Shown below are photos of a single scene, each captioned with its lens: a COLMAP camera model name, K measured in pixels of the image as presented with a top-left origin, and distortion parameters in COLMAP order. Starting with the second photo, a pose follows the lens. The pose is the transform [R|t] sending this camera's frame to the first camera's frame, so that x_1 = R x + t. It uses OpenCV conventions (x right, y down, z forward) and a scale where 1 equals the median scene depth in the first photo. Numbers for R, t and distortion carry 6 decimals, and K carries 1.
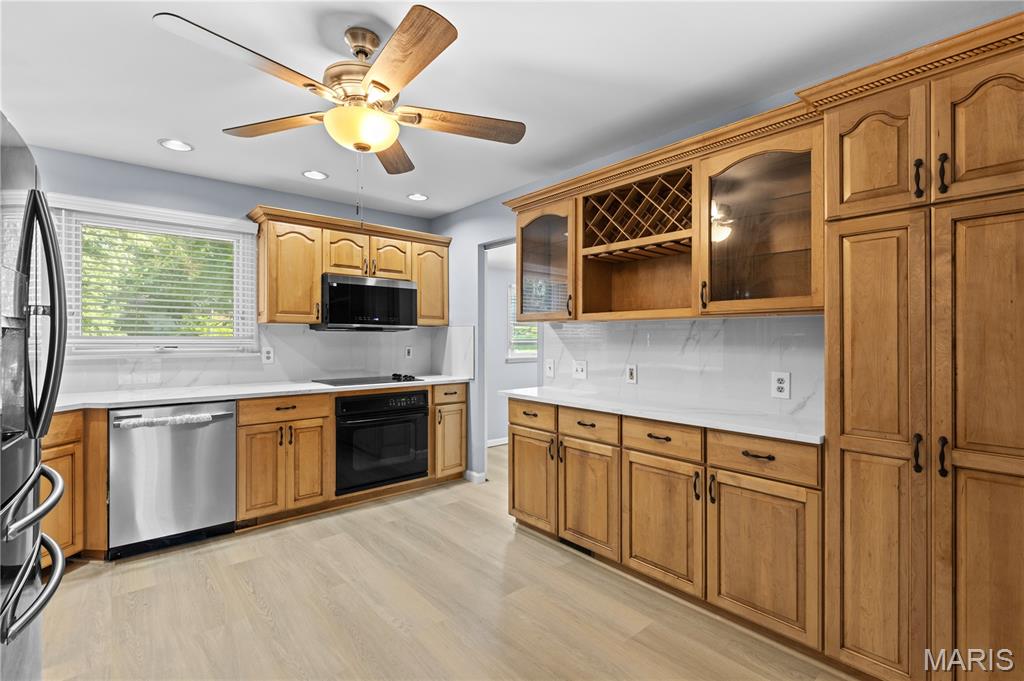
lens RADIAL K [[475.0, 0, 510.3], [0, 475.0, 336.1], [0, 0, 1]] dist [-0.003373, -0.000650]
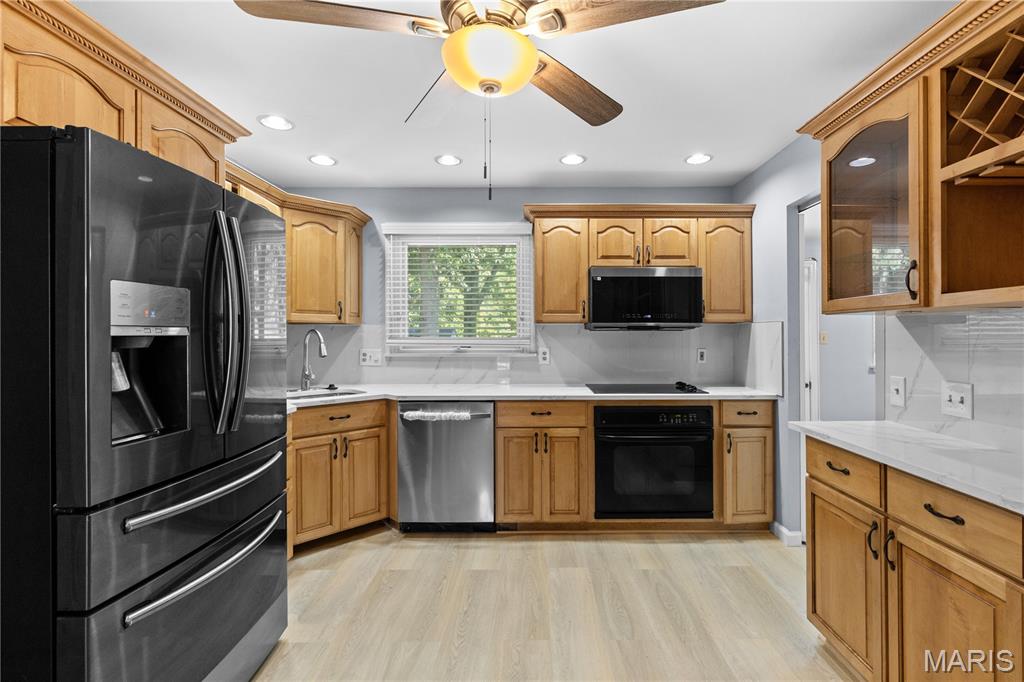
lens RADIAL K [[482.5, 0, 514.5], [0, 482.5, 332.8], [0, 0, 1]] dist [-0.001948, -0.001051]
pose [[0.760345, -0.007189, -0.649480, 0.103502], [0.005613, 0.999974, -0.004497, -0.004324], [0.649495, -0.000226, 0.760366, 0.225539]]
